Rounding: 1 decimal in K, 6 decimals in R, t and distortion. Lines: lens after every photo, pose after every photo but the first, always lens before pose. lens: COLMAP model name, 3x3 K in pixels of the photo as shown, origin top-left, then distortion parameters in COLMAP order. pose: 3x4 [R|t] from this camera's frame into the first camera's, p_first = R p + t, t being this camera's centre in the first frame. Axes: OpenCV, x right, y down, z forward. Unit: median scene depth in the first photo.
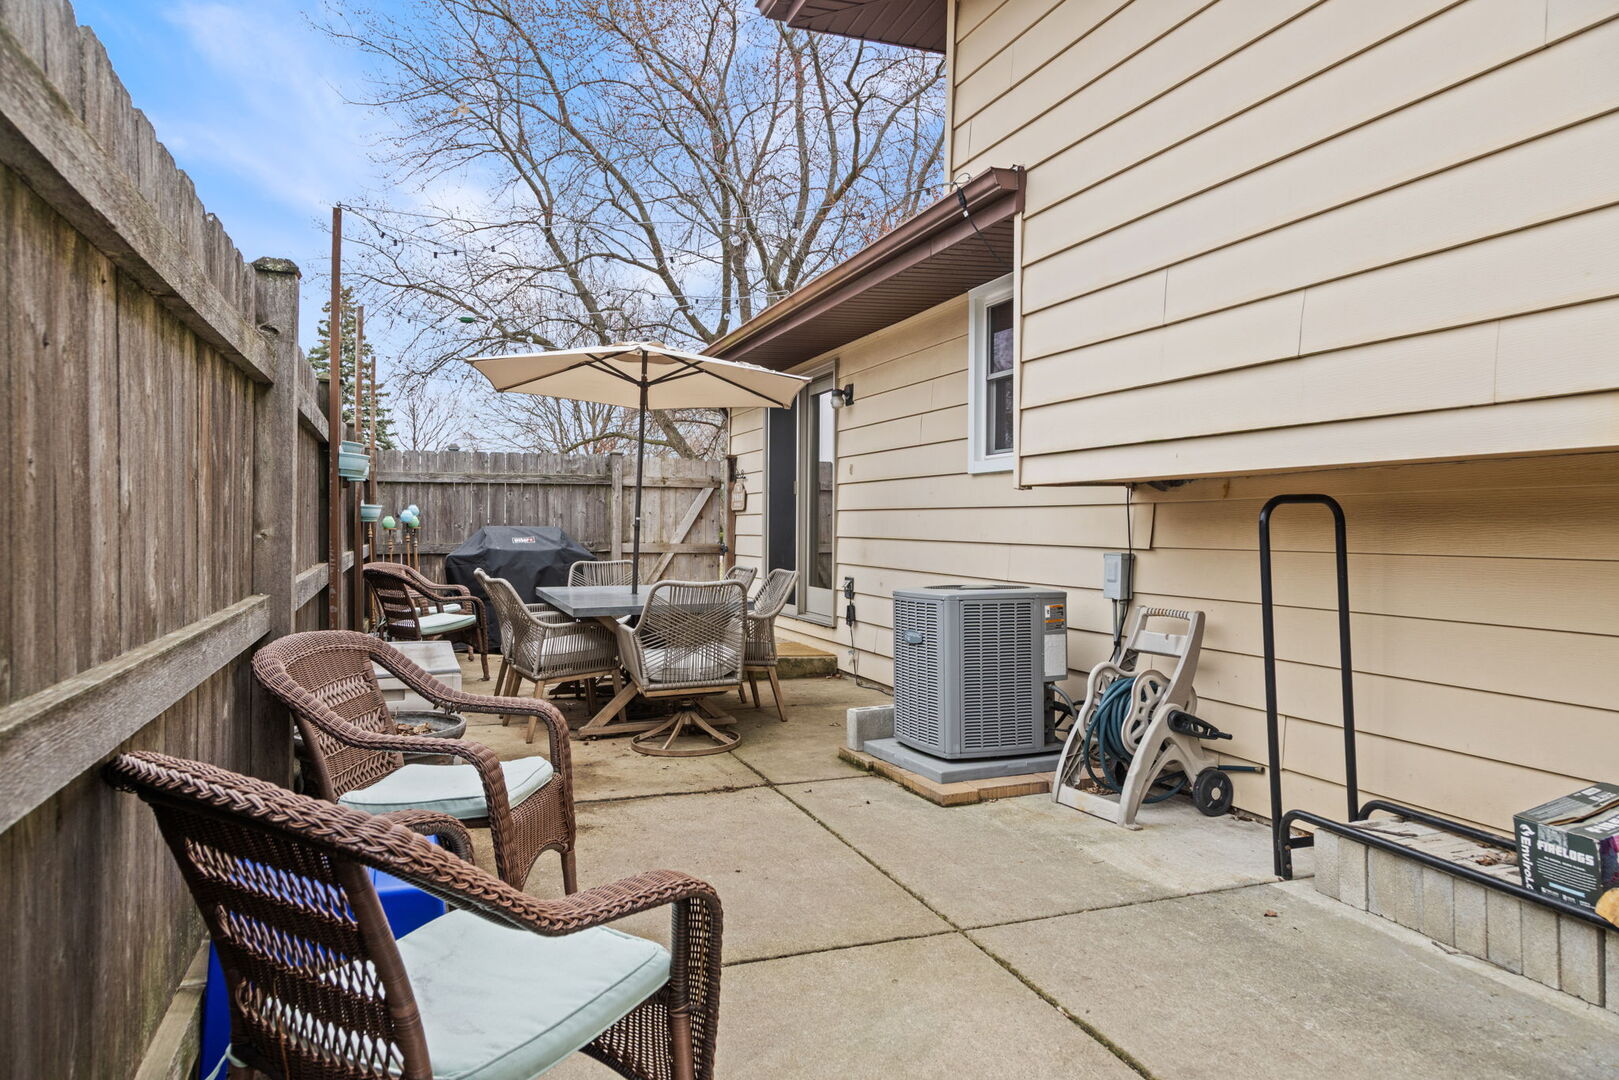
lens RADIAL K [[1069.2, 0, 809.5], [0, 1069.2, 540.0], [0, 0, 1]] dist [0.011653, -0.000432]
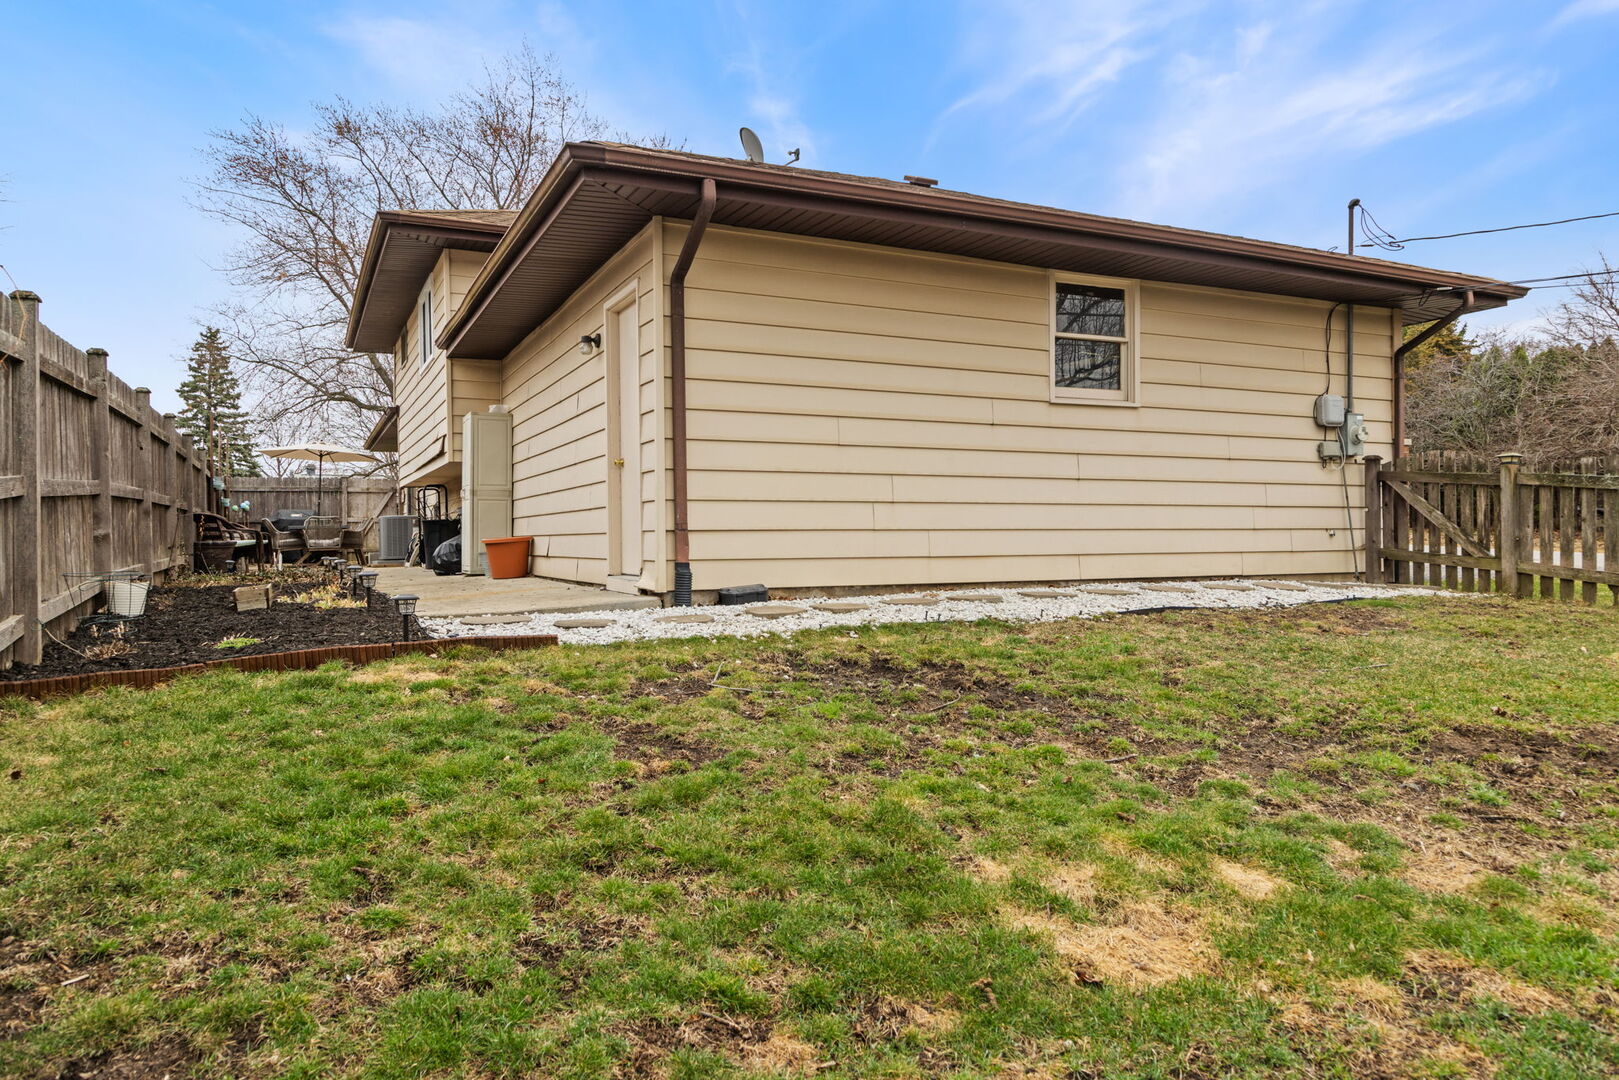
lens RADIAL K [[1069.2, 0, 809.5], [0, 1069.2, 540.0], [0, 0, 1]] dist [0.011653, -0.000432]
pose [[0.995166, -0.014712, 0.097098, 0.554686], [0.015720, 0.999830, -0.009627, 0.084421], [-0.096940, 0.011107, 0.995228, -1.285493]]
